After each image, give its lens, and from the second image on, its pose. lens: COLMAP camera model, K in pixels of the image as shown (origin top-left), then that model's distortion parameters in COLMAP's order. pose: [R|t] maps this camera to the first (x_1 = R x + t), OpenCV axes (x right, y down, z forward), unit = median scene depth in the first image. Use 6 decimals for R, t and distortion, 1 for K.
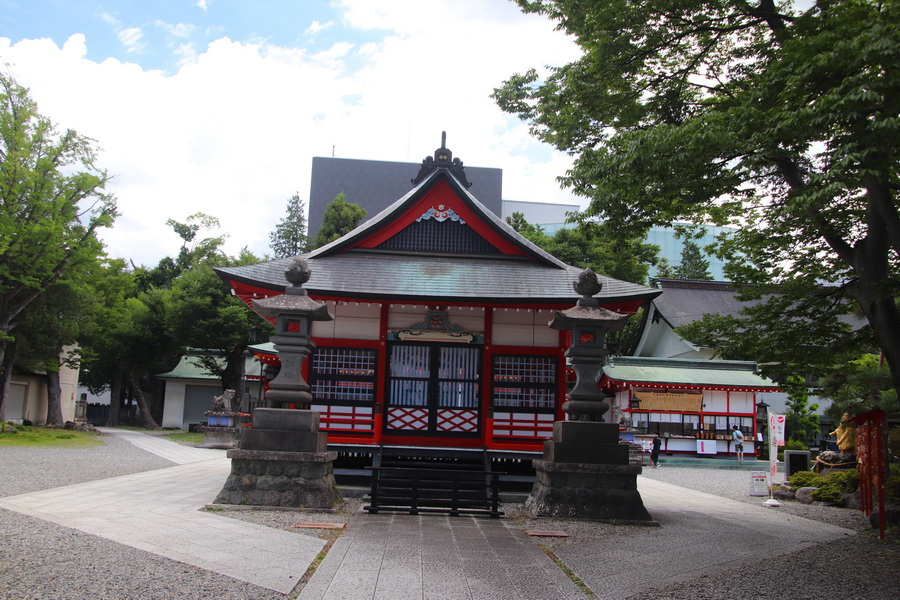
lens RADIAL K [[799.5, 0, 450.0], [0, 799.5, 300.0], [0, 0, 1]] dist [0.004129, 0.002351]
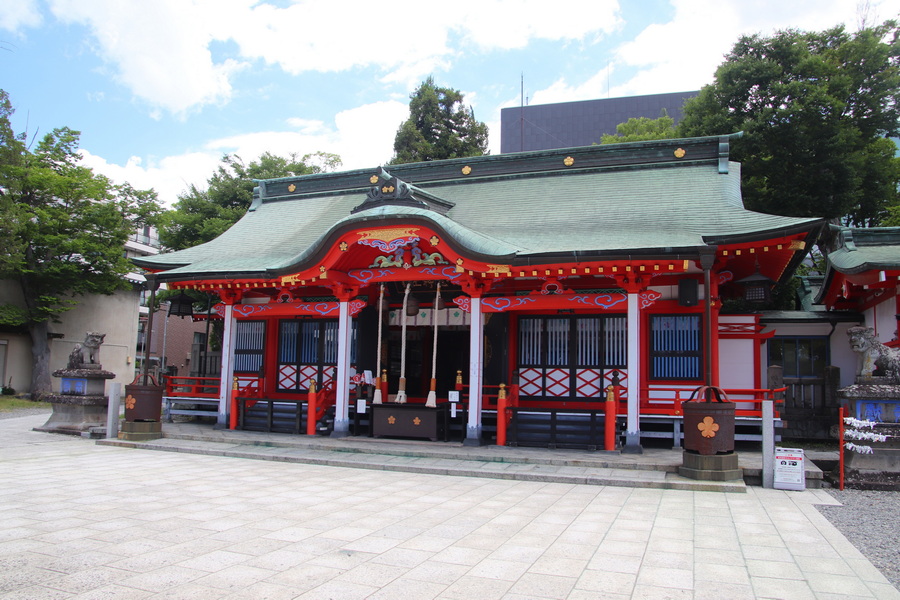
lens RADIAL K [[667.4, 0, 450.0], [0, 667.4, 300.0], [0, 0, 1]] dist [0.001376, -0.000370]
pose [[0.922182, -0.061605, -0.381817, 0.119265], [0.067040, 0.997750, 0.000934, 0.082414], [0.380901, -0.026459, 0.924237, 0.503552]]
